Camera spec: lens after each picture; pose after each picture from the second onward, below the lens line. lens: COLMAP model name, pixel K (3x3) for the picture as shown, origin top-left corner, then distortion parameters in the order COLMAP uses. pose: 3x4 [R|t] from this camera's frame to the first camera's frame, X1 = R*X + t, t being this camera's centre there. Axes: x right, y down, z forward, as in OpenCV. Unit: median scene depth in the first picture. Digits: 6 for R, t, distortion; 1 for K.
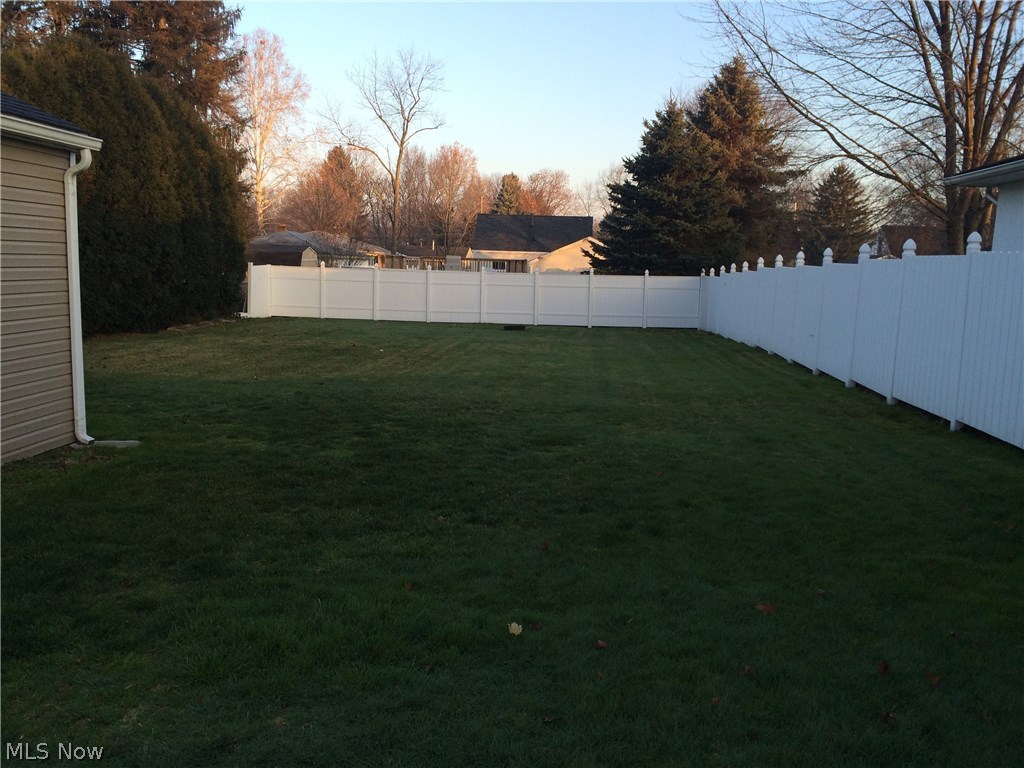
lens RADIAL K [[880.7, 0, 518.0], [0, 880.7, 390.0], [0, 0, 1]] dist [0.091344, -0.114850]
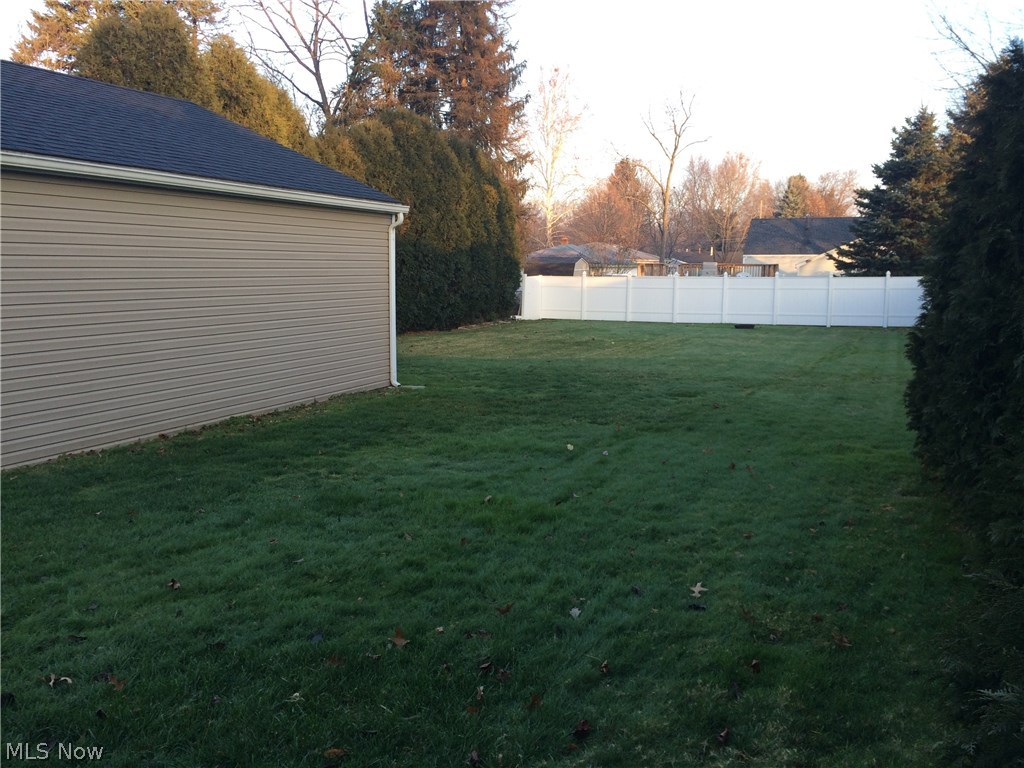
lens RADIAL K [[880.7, 0, 510.2], [0, 880.7, 385.6], [0, 0, 1]] dist [0.091344, -0.114850]
pose [[0.946215, 0.020149, -0.322911, 0.065689], [-0.024076, 0.999677, -0.008173, 0.017027], [0.322642, 0.015508, 0.946394, -0.128863]]
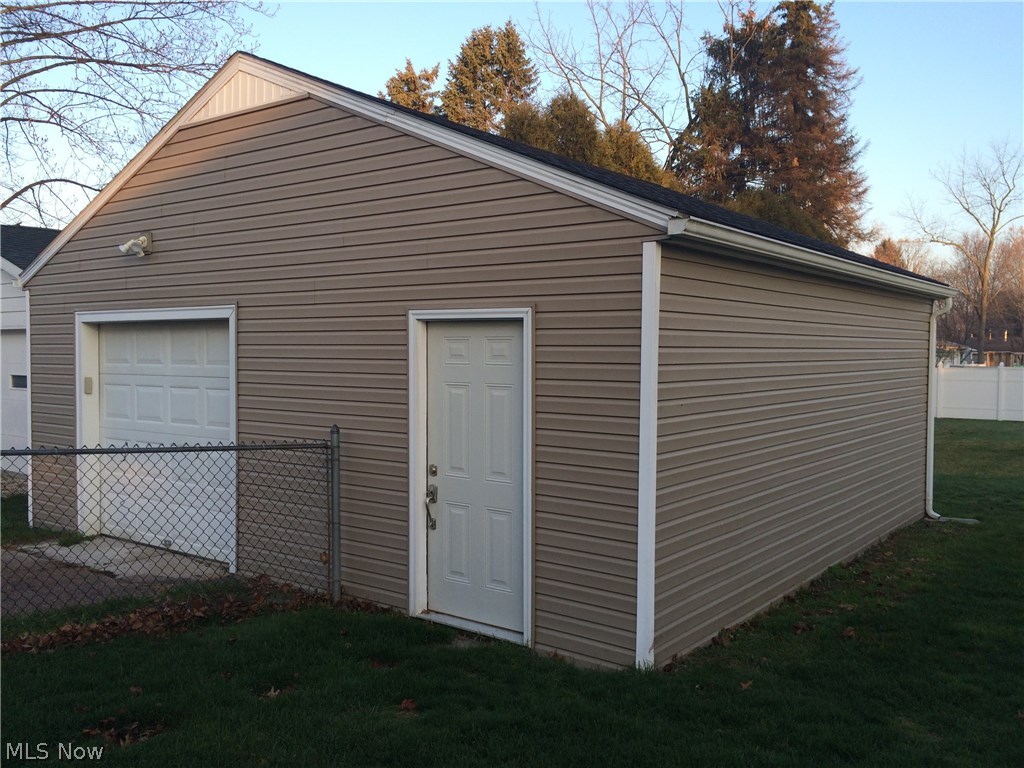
lens RADIAL K [[880.7, 0, 513.1], [0, 880.7, 385.2], [0, 0, 1]] dist [0.091344, -0.114850]
pose [[0.837990, -0.008229, -0.545623, -0.074810], [-0.053570, 0.993816, -0.097264, 0.006760], [0.543049, 0.110735, 0.832367, -0.112453]]
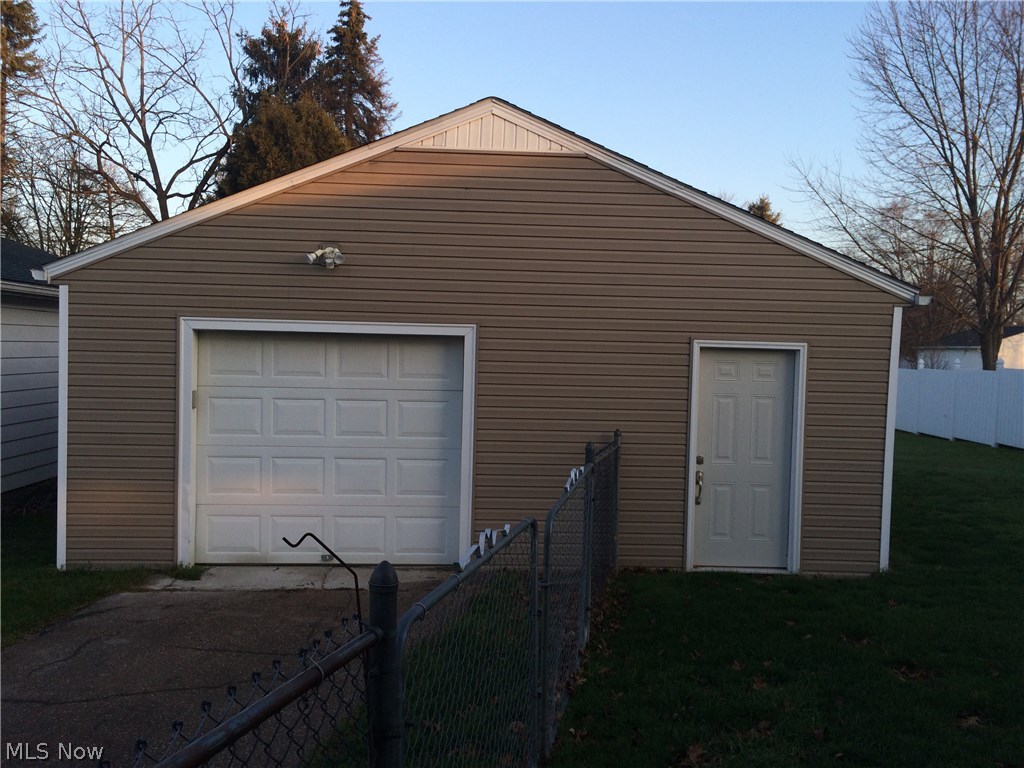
lens RADIAL K [[880.7, 0, 510.5], [0, 880.7, 385.3], [0, 0, 1]] dist [0.091344, -0.114850]
pose [[0.993349, -0.014064, 0.114284, -0.273024], [0.025133, 0.995064, -0.095998, 0.009023], [-0.112370, 0.098232, 0.988799, -0.206843]]
